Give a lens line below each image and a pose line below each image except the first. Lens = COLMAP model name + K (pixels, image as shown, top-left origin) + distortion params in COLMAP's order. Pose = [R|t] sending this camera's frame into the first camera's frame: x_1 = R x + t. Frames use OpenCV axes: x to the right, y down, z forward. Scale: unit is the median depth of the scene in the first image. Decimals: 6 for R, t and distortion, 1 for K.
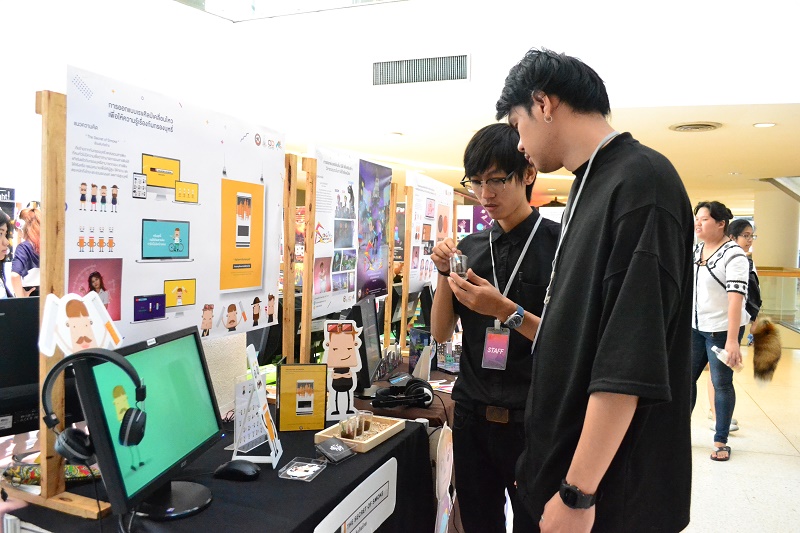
lens RADIAL K [[648.0, 0, 402.2], [0, 648.0, 269.6], [0, 0, 1]] dist [-0.015807, -0.000361]
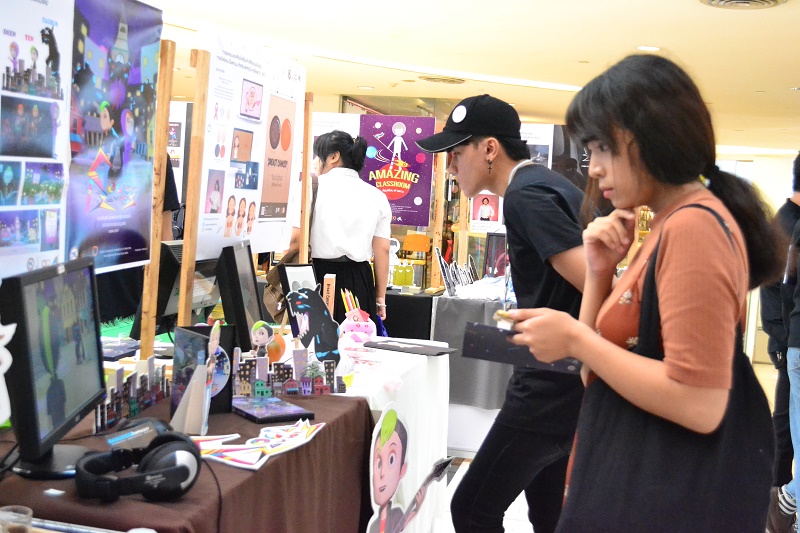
lens RADIAL K [[1043.9, 0, 399.1], [0, 1043.9, 264.8], [0, 0, 1]] dist [0.012033, 0.000000]
pose [[0.992226, 0.027108, 0.121459, 0.081858], [-0.030819, 0.999111, 0.028781, 0.013723], [-0.120570, -0.032300, 0.992179, 0.186151]]
